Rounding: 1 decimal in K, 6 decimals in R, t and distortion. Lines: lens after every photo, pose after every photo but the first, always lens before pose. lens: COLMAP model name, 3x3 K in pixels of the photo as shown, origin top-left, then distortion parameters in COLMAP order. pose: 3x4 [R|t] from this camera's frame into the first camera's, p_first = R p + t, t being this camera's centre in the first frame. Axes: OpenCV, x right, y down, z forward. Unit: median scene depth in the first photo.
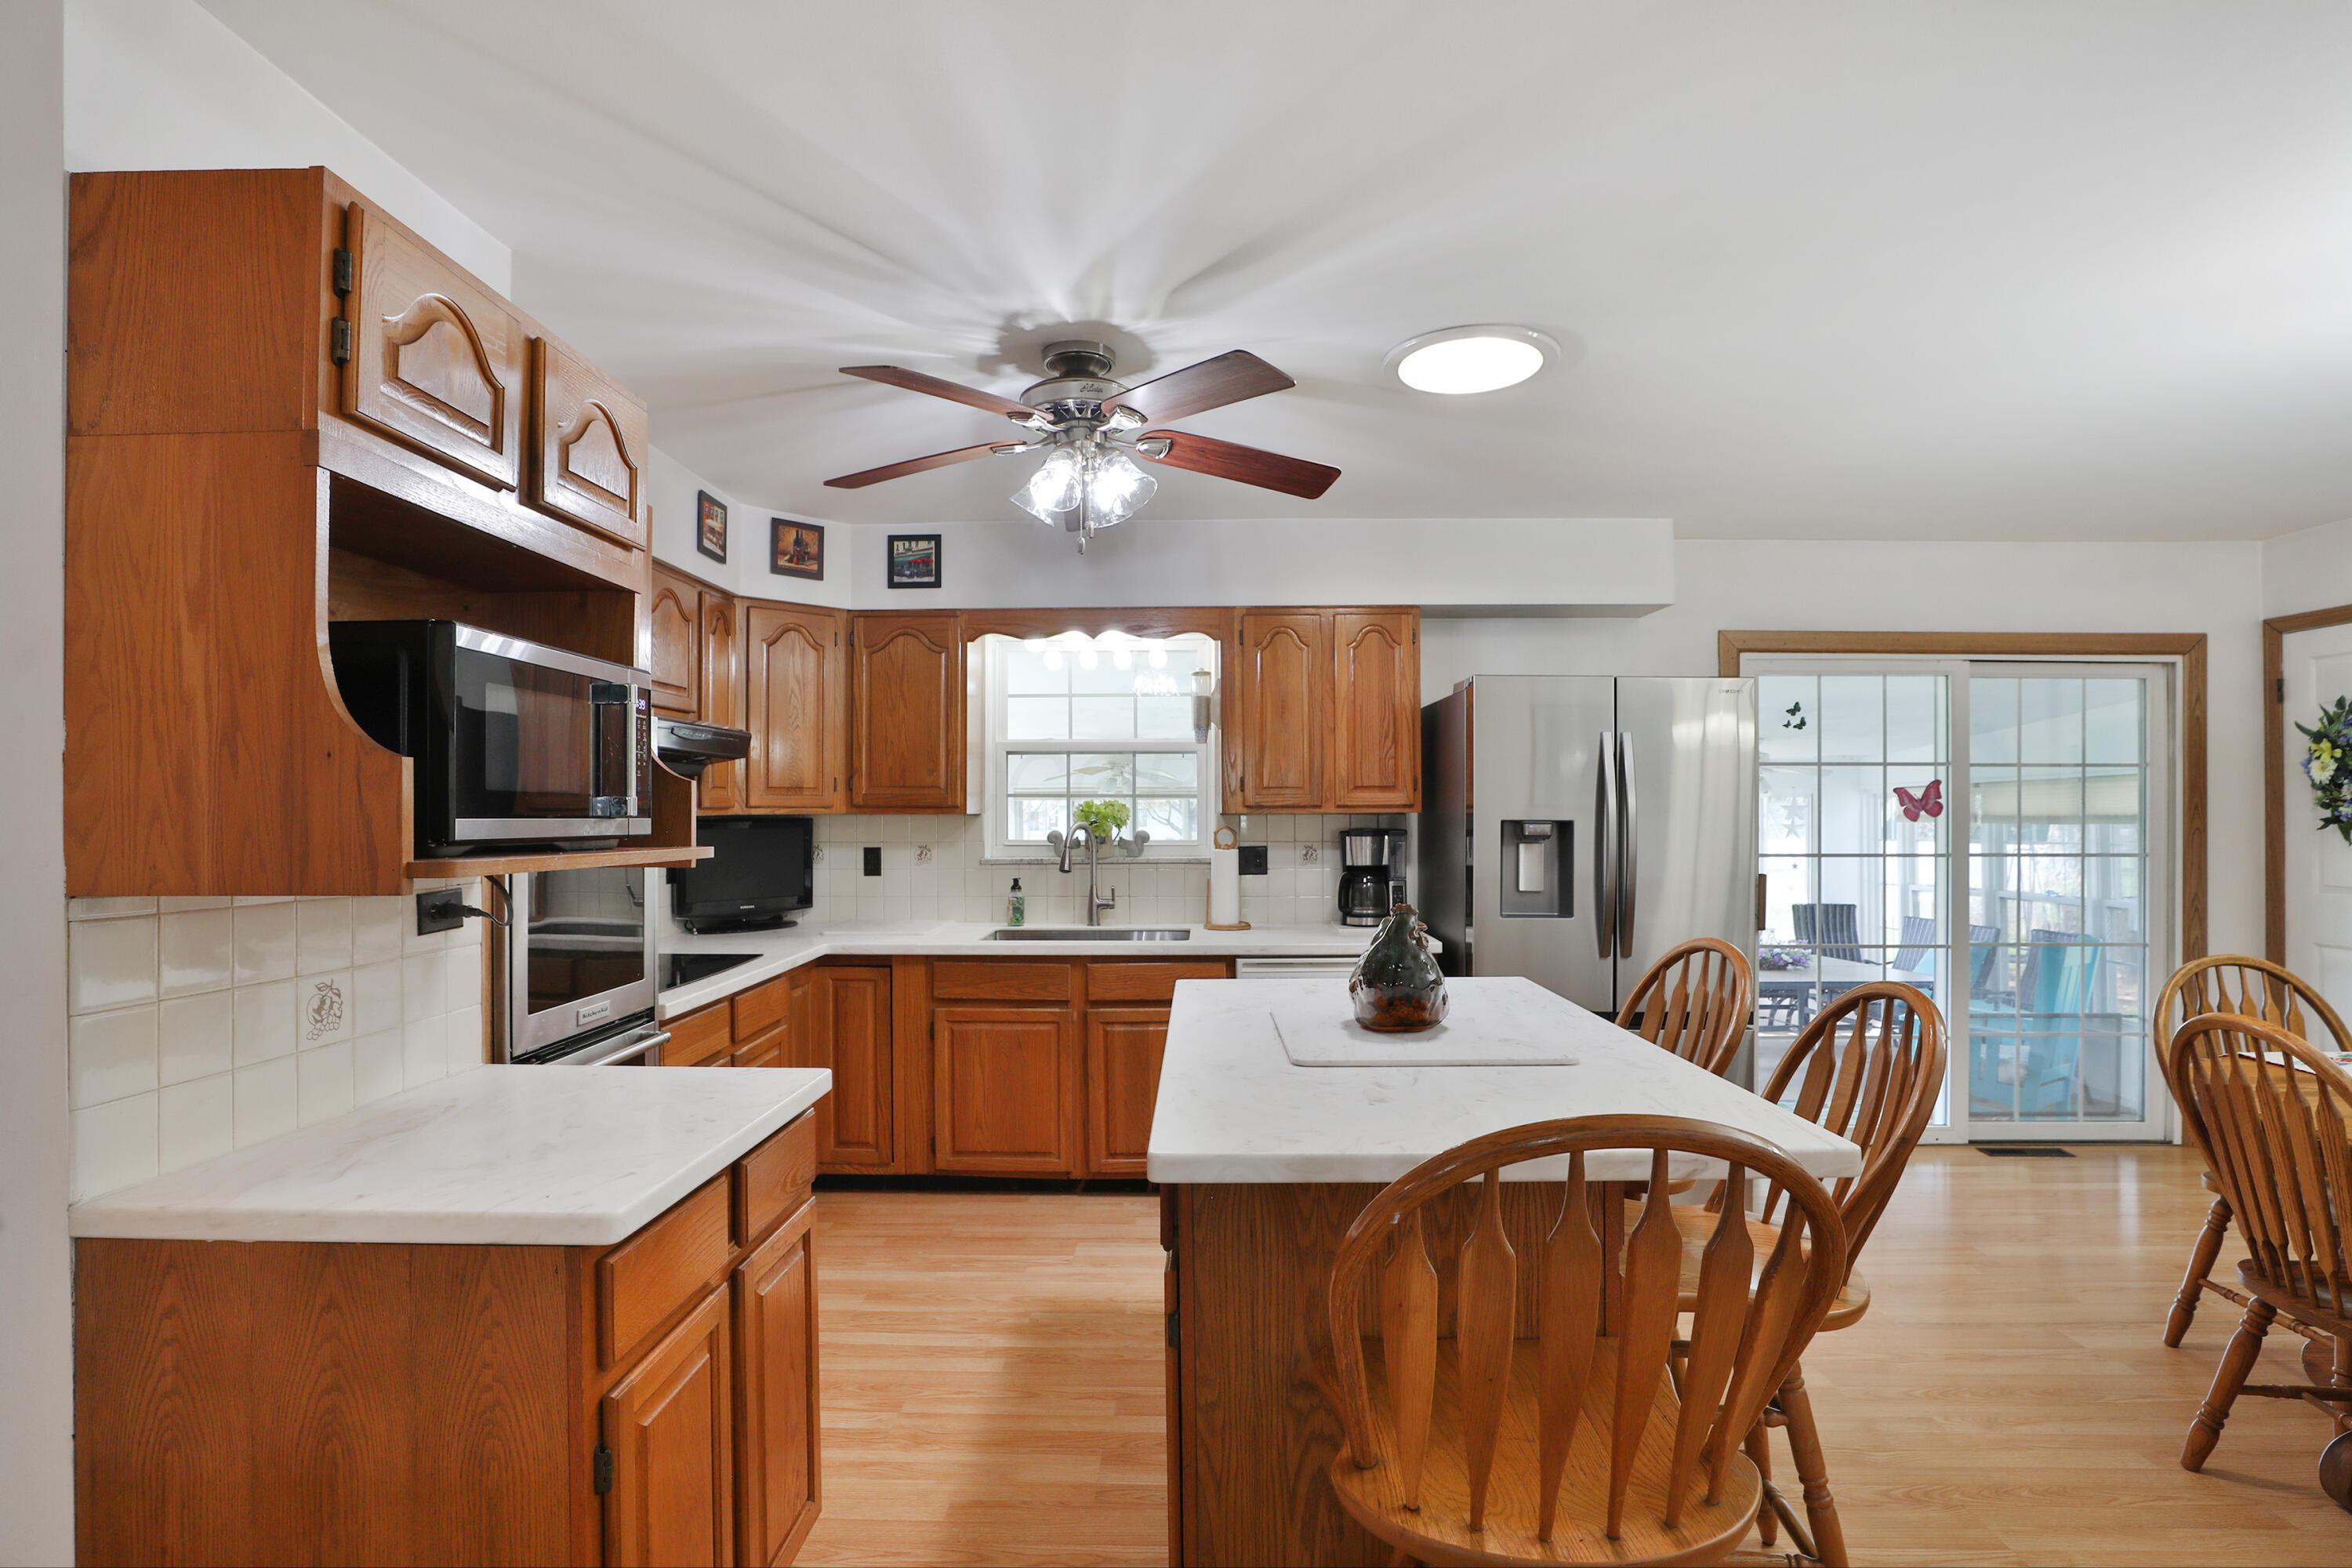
lens RADIAL K [[1147.5, 0, 1145.5], [0, 1147.5, 807.5], [0, 0, 1]] dist [-0.022771, 0.000308]
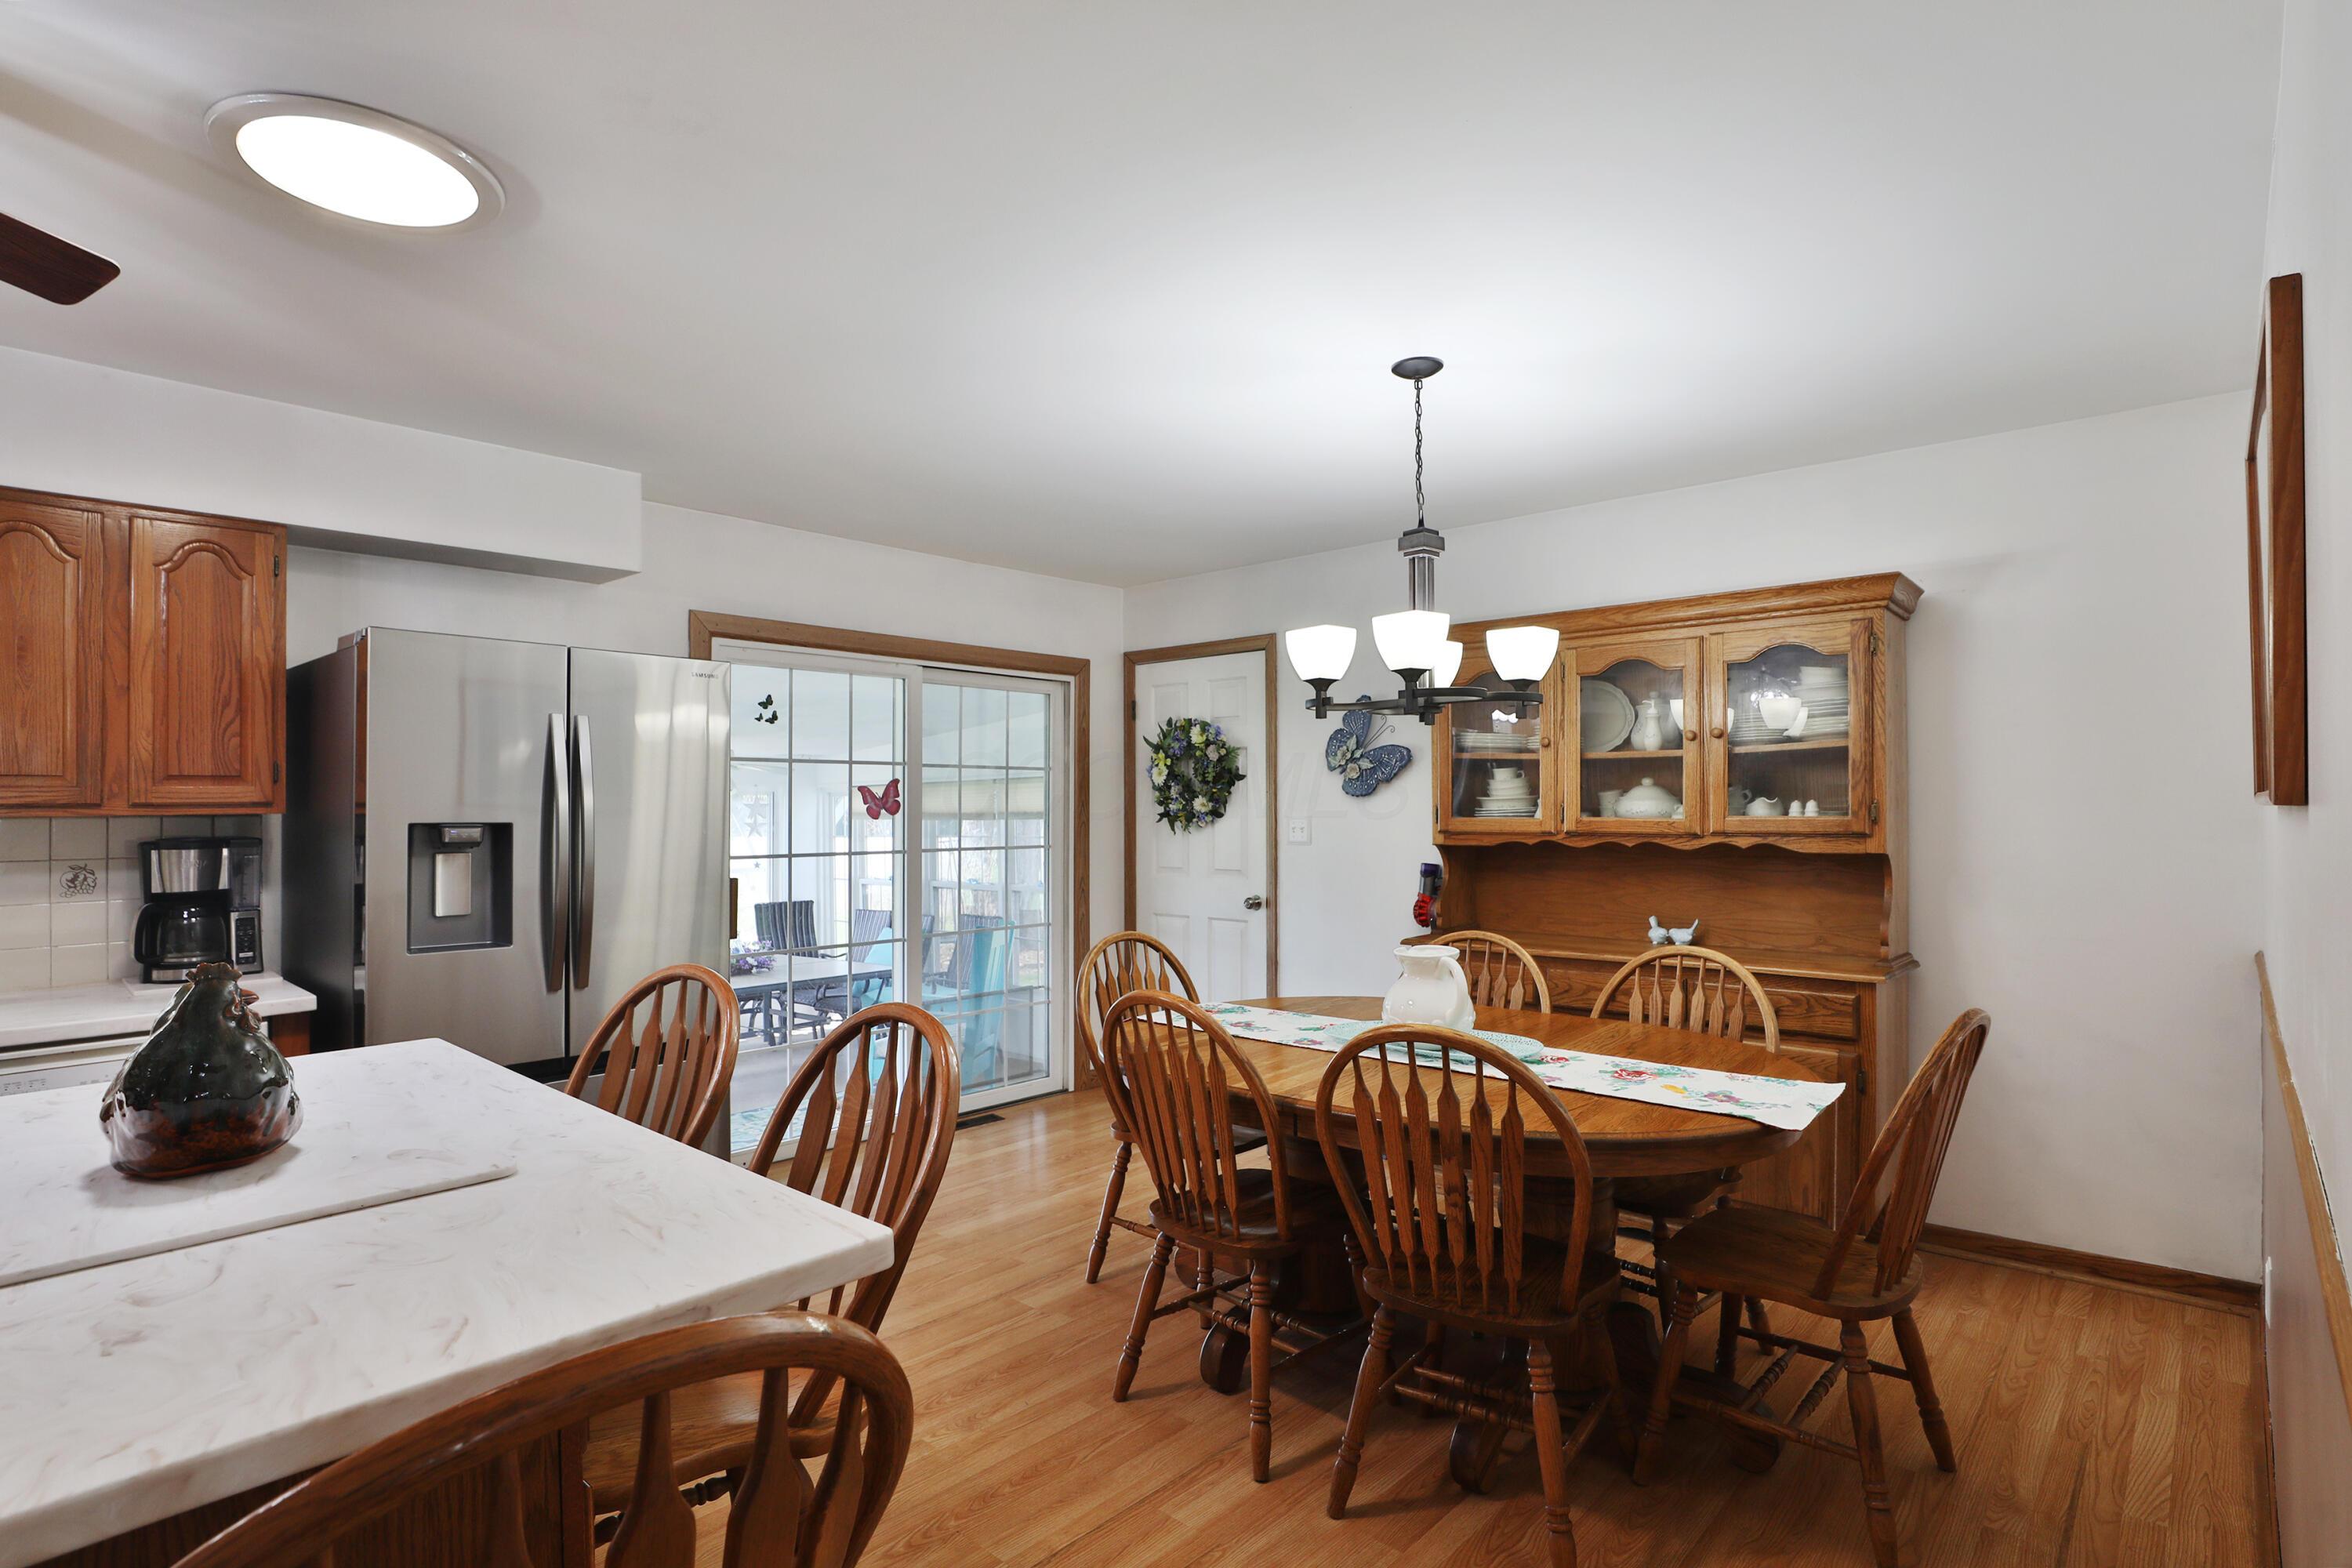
lens RADIAL K [[1147.5, 0, 1180.2], [0, 1147.5, 791.9], [0, 0, 1]] dist [-0.022771, 0.000308]
pose [[0.634324, 0.007164, 0.773034, 0.052743], [0.002725, 0.999930, -0.011503, 0.000373], [-0.773062, 0.009403, 0.634260, 0.130185]]
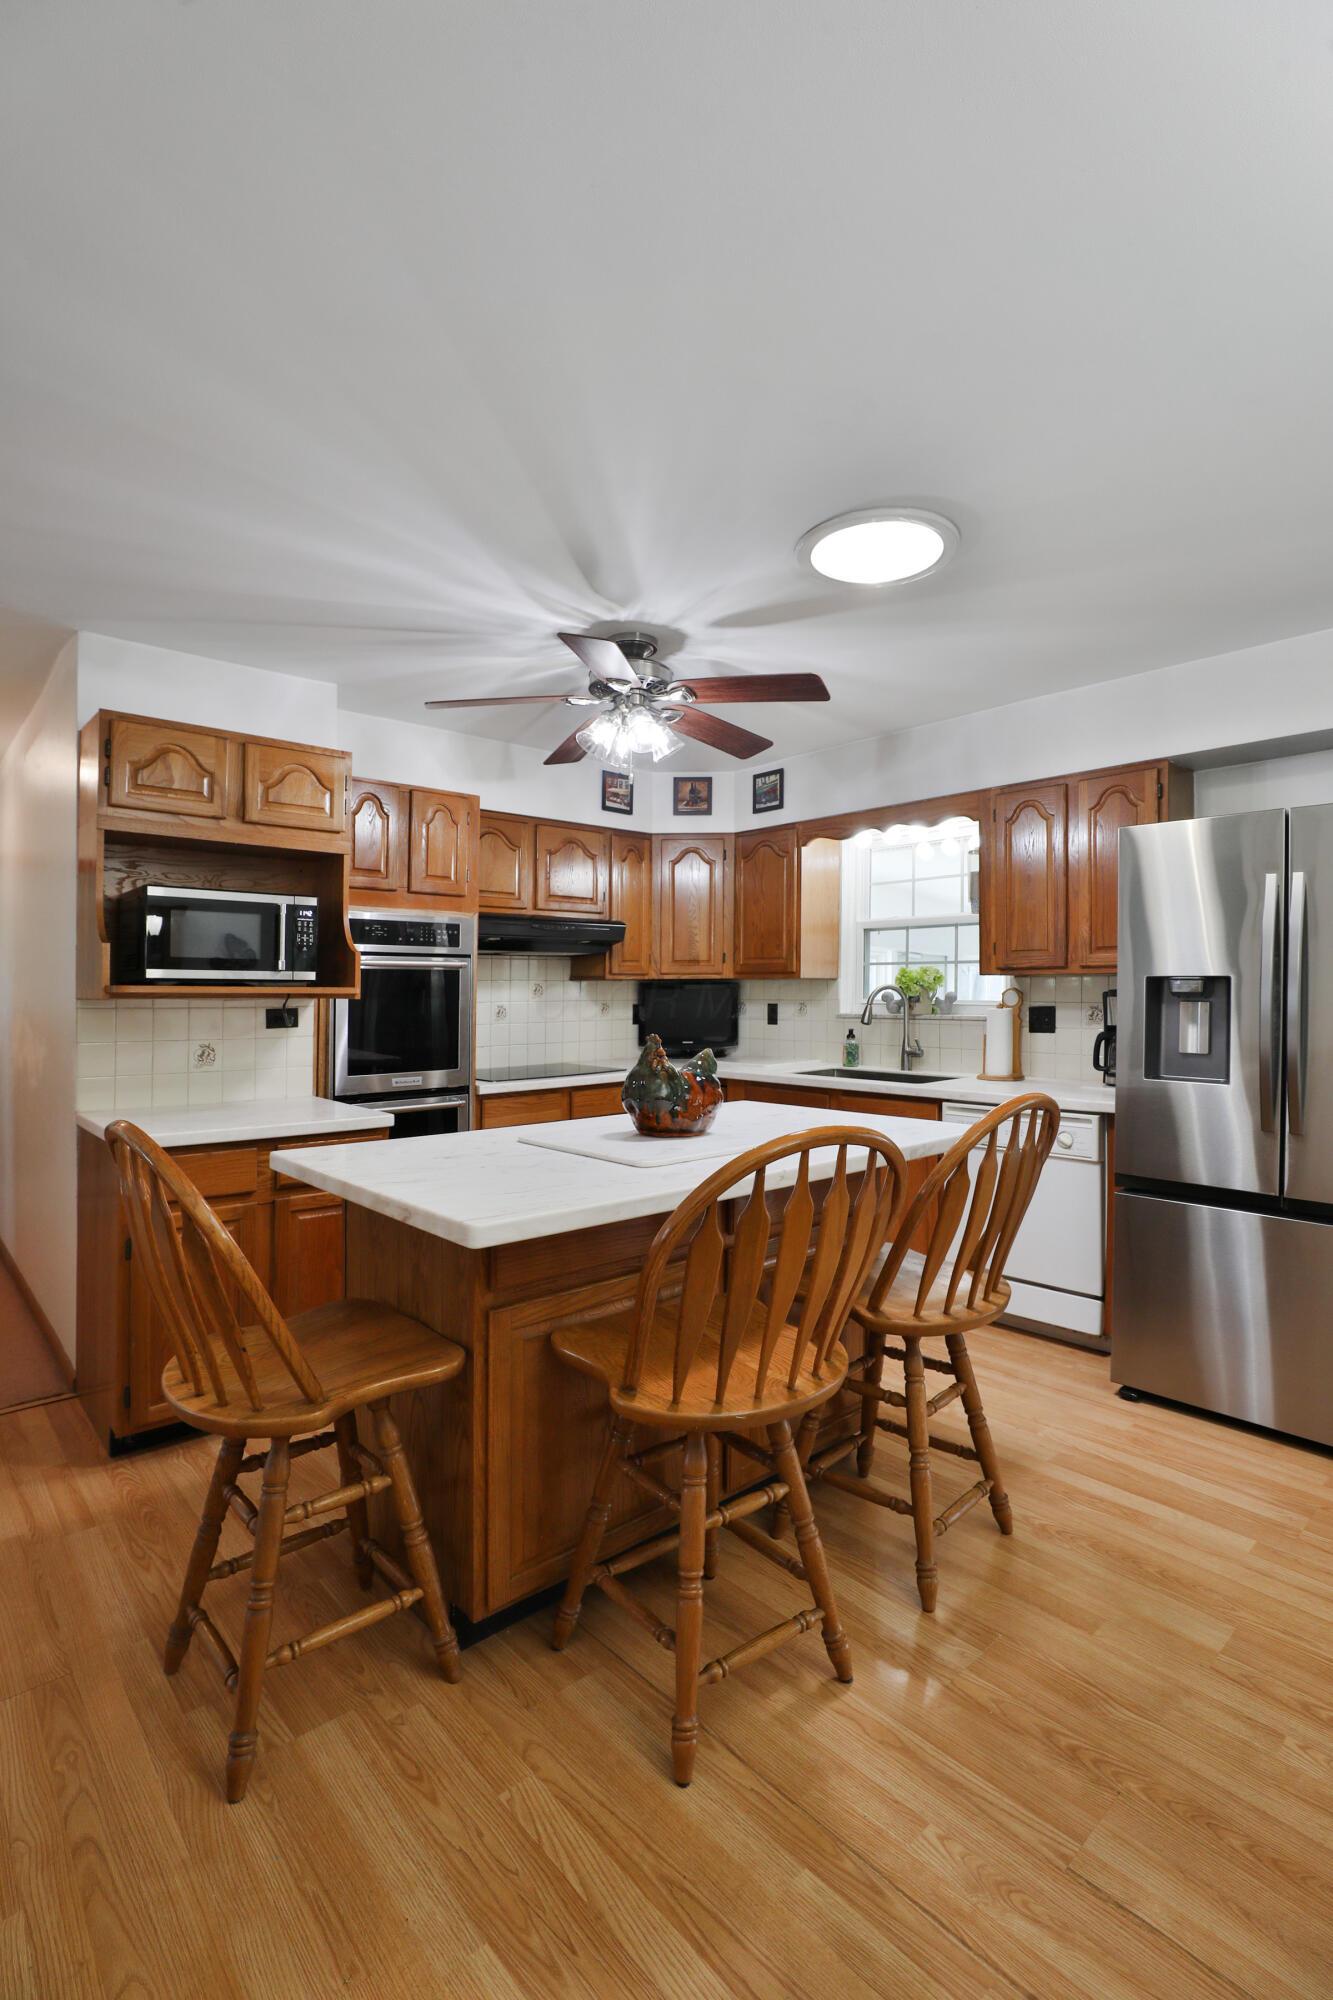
lens RADIAL K [[919.4, 0, 663.4], [0, 919.4, 1001.6], [0, 0, 1]] dist [-0.007624, -0.000438]
pose [[0.694451, 0.010218, -0.719468, 0.540940], [0.001322, 0.999879, 0.015477, 0.017919], [0.719539, -0.011699, 0.694353, 0.168950]]
